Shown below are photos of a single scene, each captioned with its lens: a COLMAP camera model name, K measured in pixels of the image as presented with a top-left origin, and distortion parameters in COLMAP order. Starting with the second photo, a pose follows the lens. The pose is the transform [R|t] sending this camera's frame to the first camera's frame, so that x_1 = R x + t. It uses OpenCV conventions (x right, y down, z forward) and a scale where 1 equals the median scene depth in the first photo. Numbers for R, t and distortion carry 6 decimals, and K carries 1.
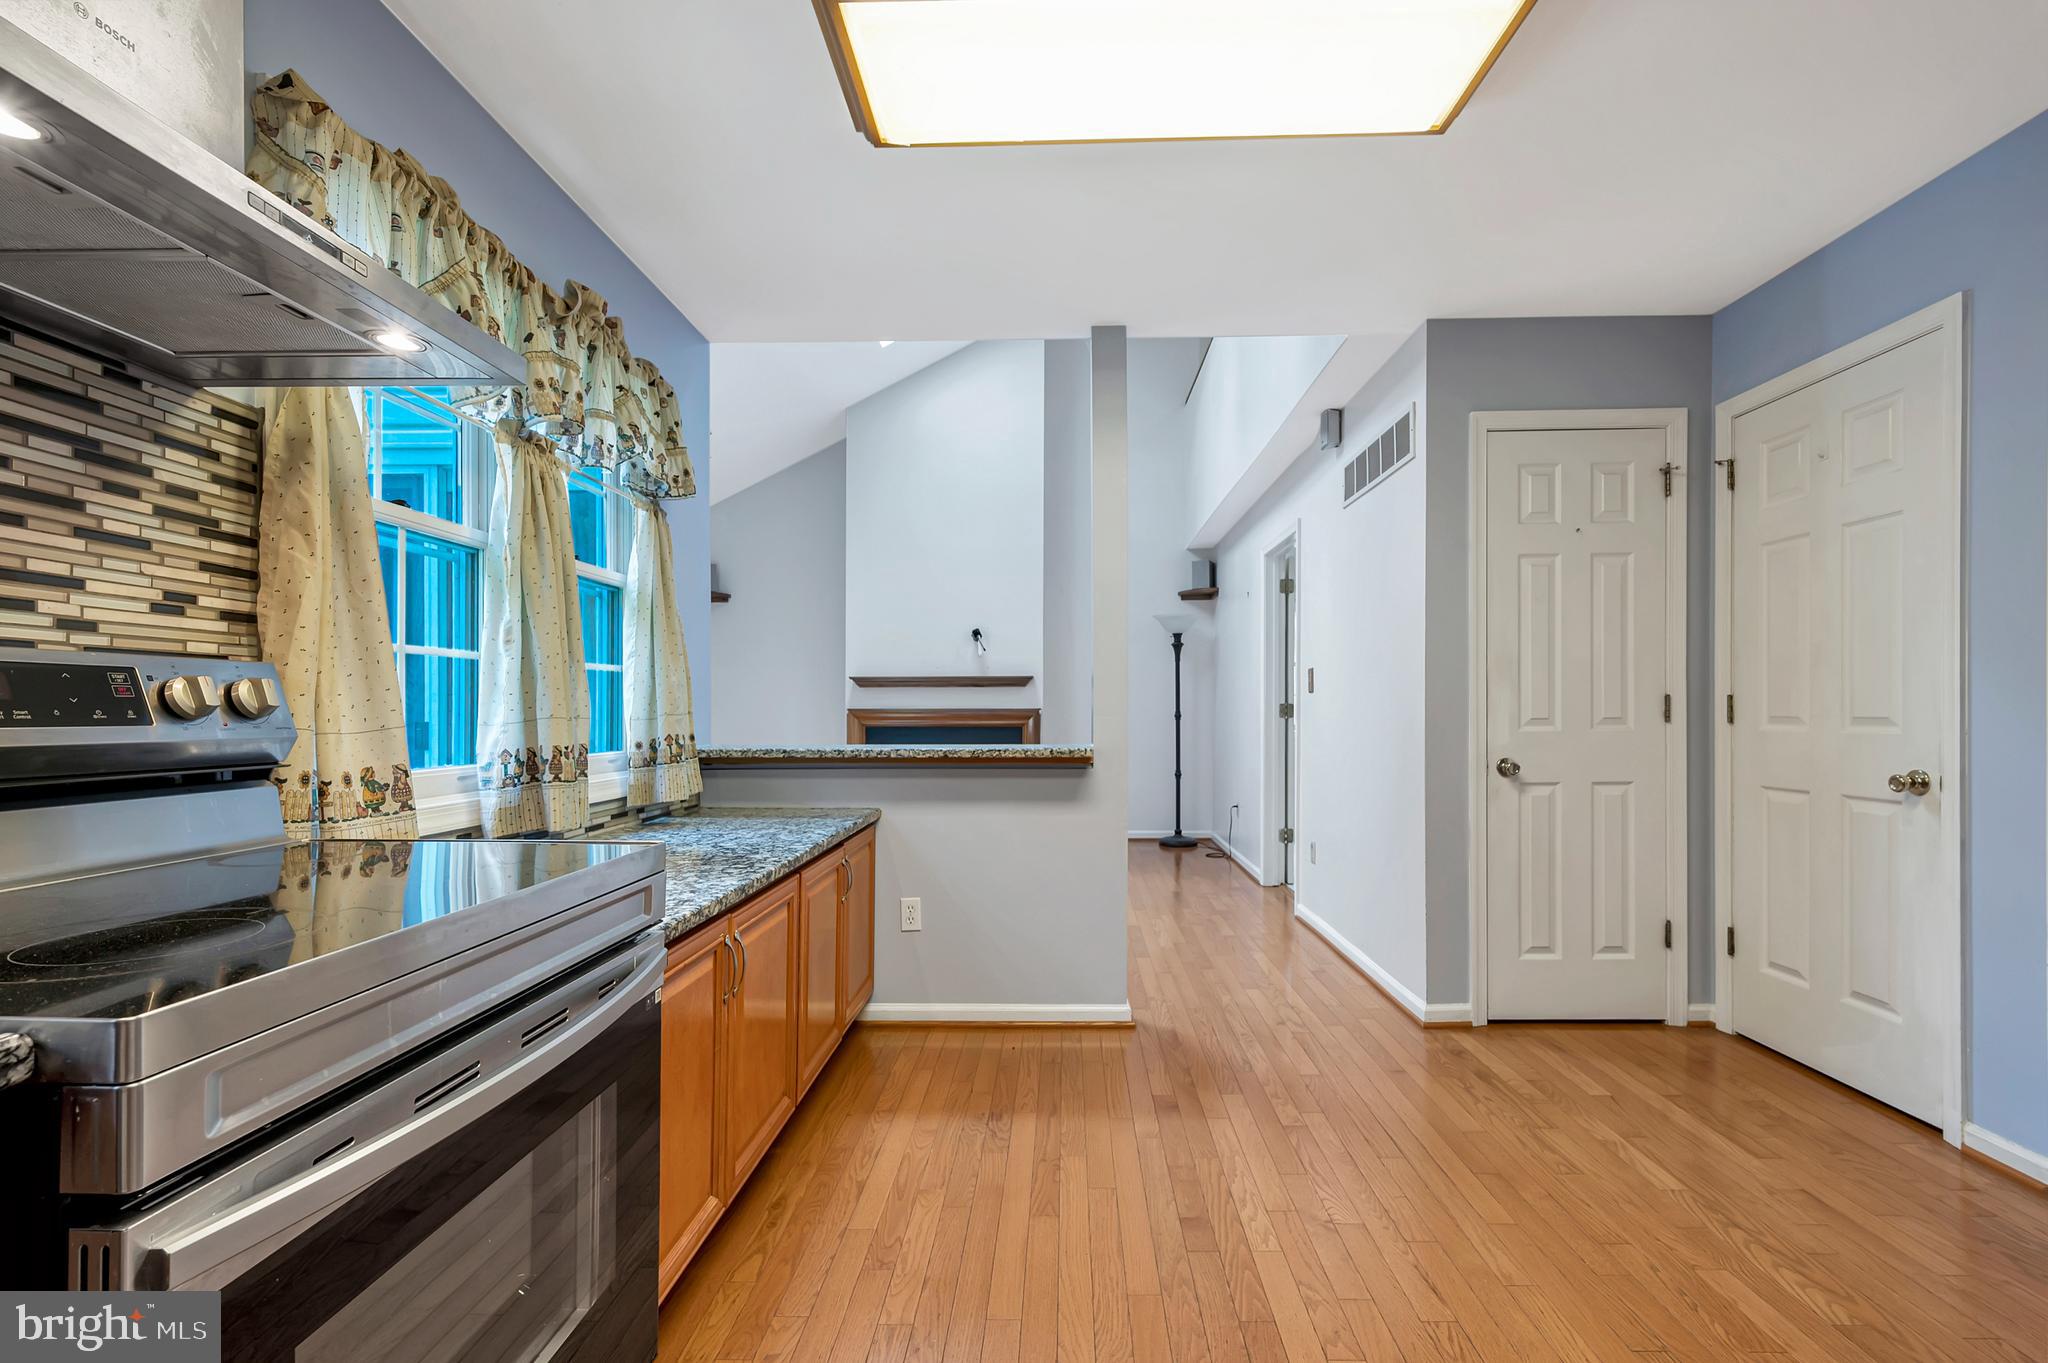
lens RADIAL K [[874.3, 0, 1020.3], [0, 874.3, 706.5], [0, 0, 1]] dist [0.000409, -0.000125]
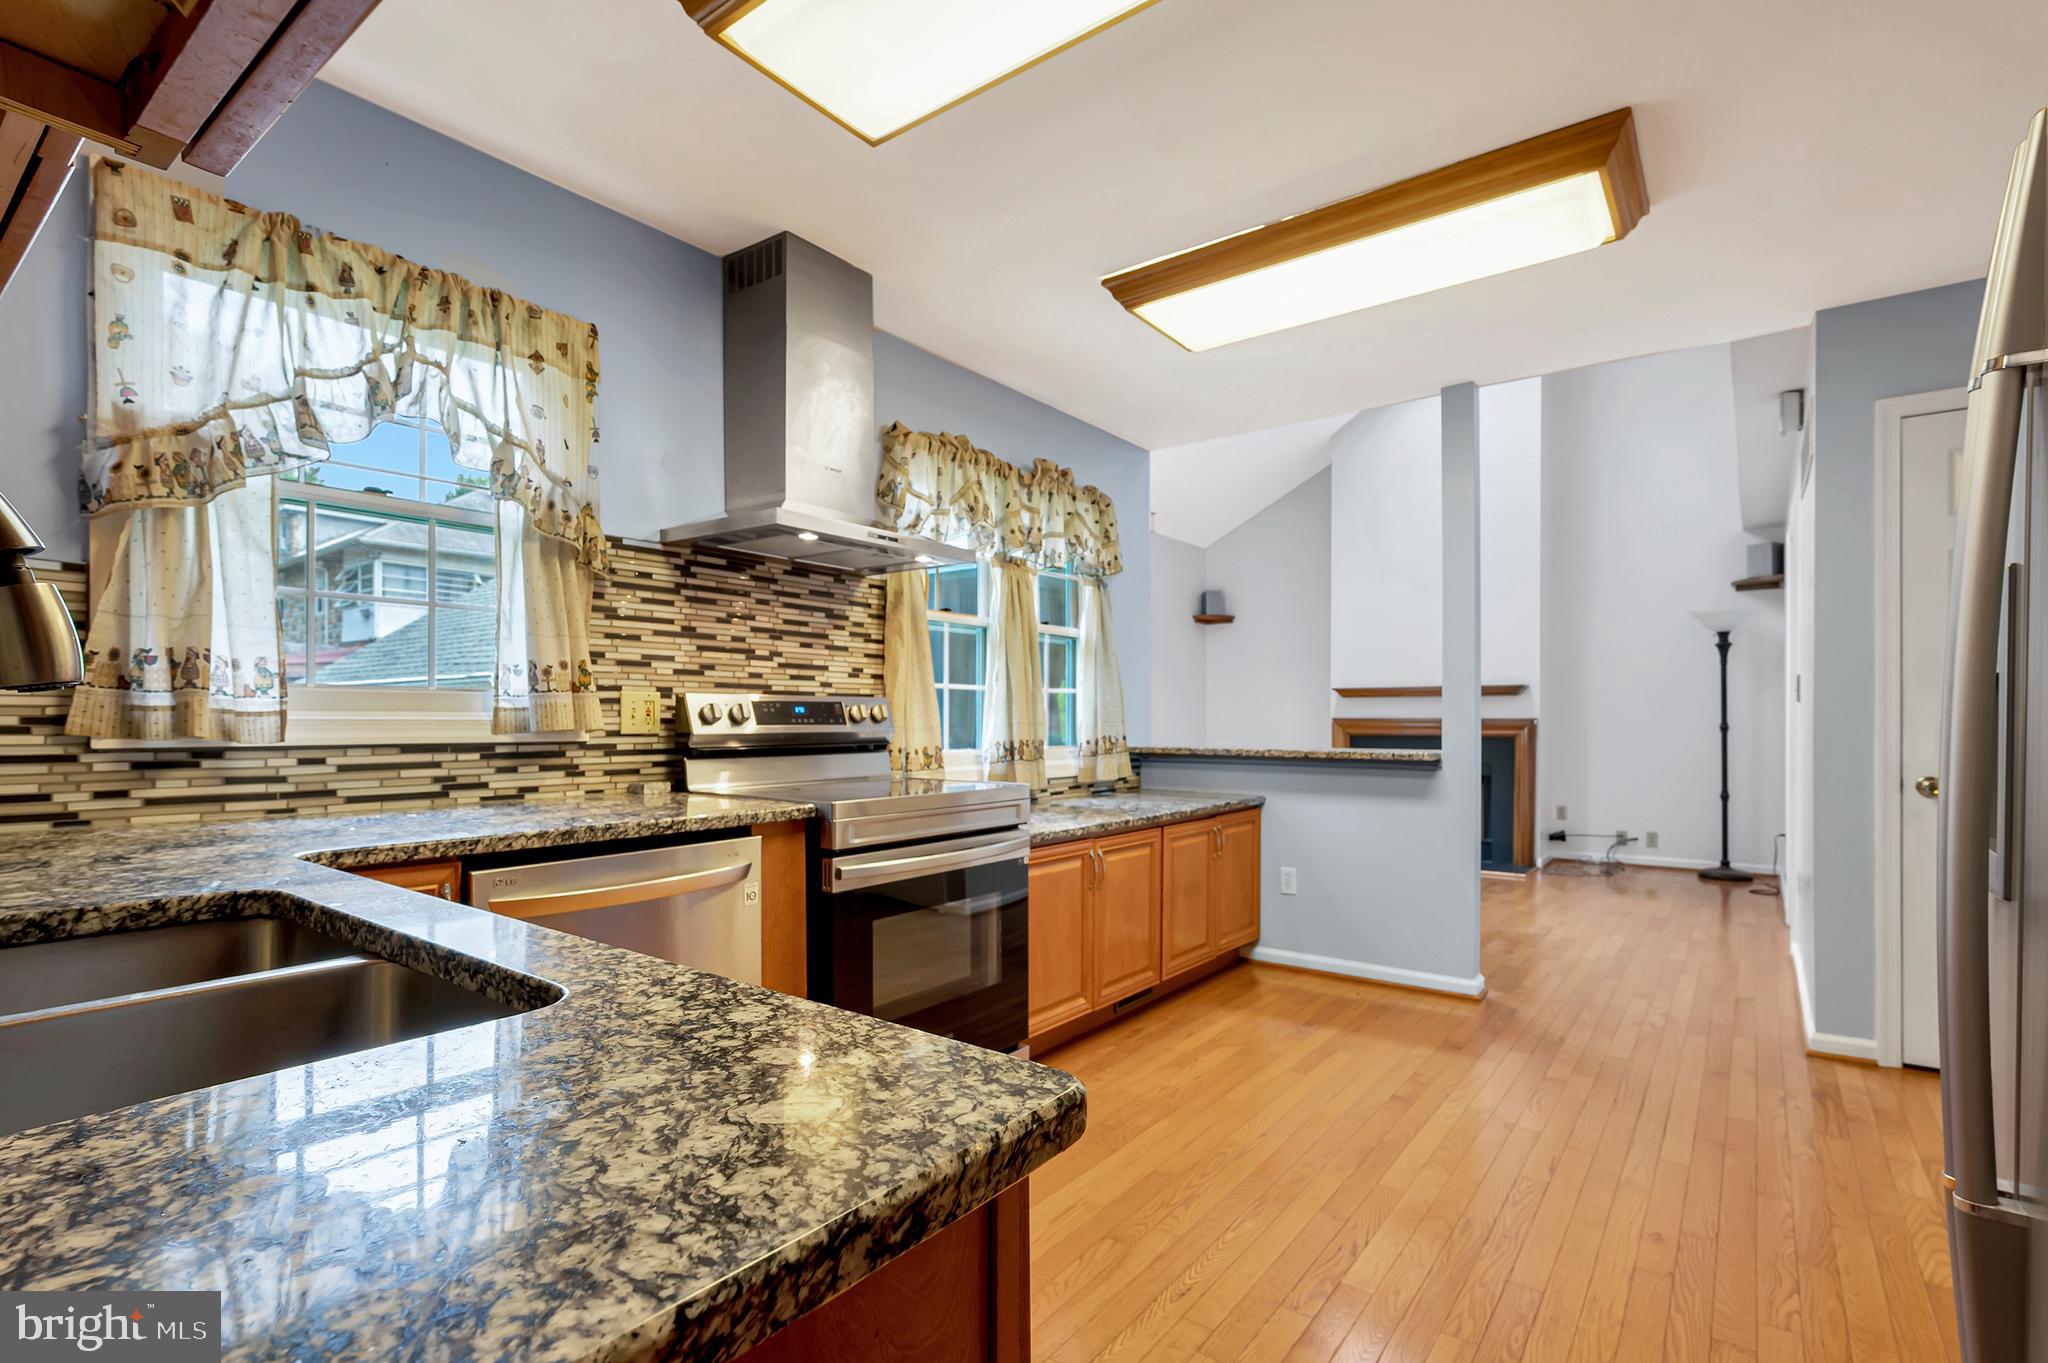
lens RADIAL K [[962.3, 0, 1048.2], [0, 962.3, 724.5], [0, 0, 1]] dist [0.001444, 0.000333]
pose [[0.823290, 0.008612, -0.567556, 0.676603], [-0.002093, 0.999924, 0.012137, -0.009438], [0.567617, -0.008804, 0.823245, -0.609636]]
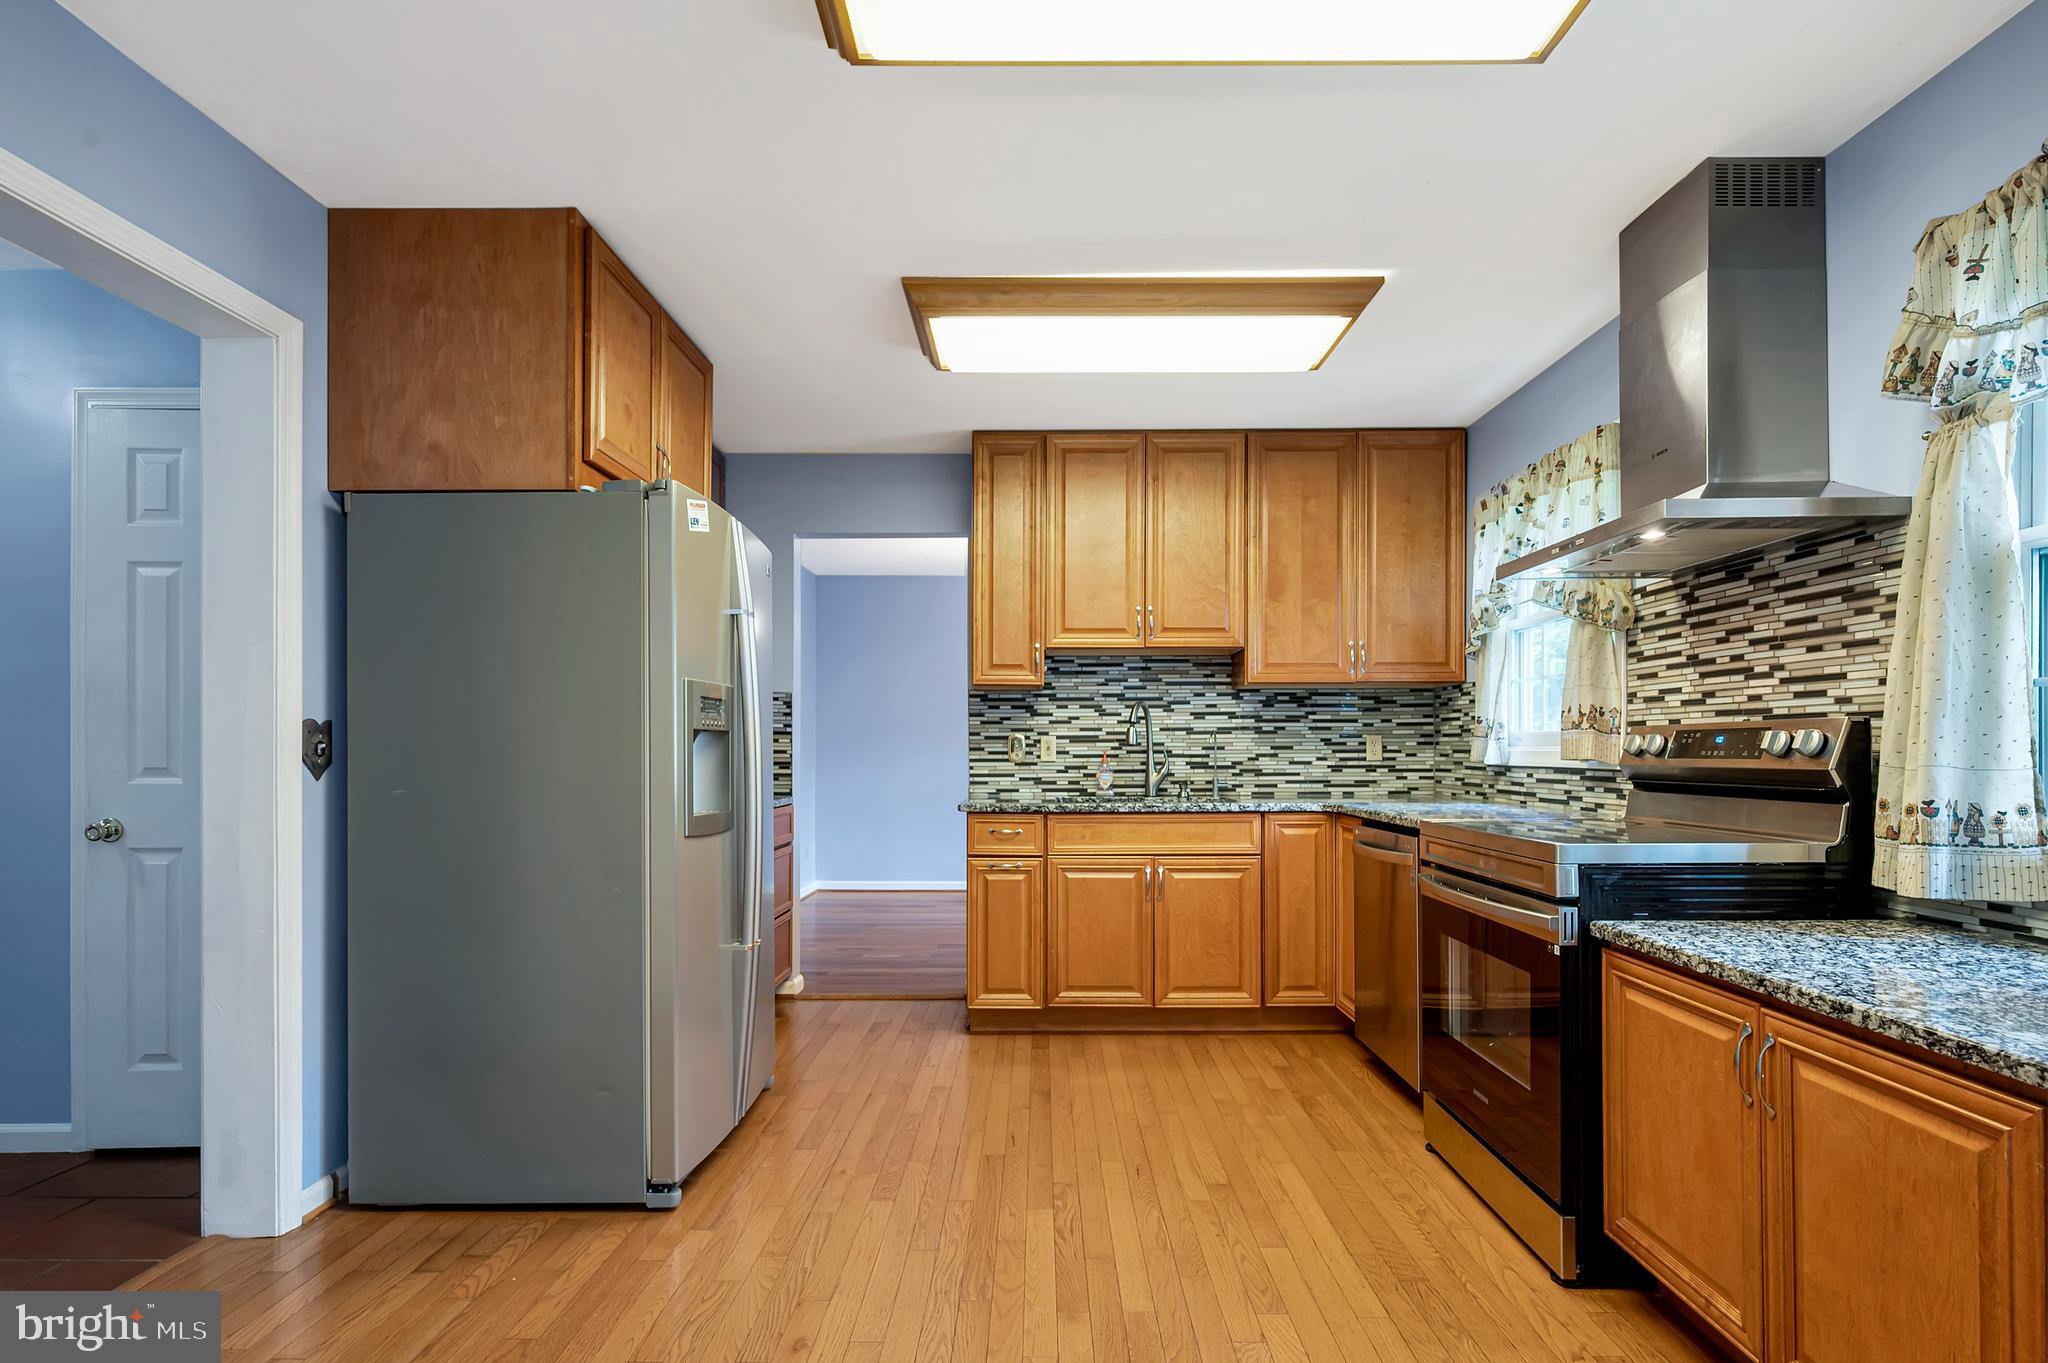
lens RADIAL K [[1006.6, 0, 1057.4], [0, 1006.6, 744.1], [0, 0, 1]] dist [-0.002107, -0.000168]
pose [[-0.999128, 0.005241, -0.041416, 0.356735], [0.005703, 0.999923, -0.011034, 0.003334], [0.041355, -0.011260, -0.999081, 1.943755]]
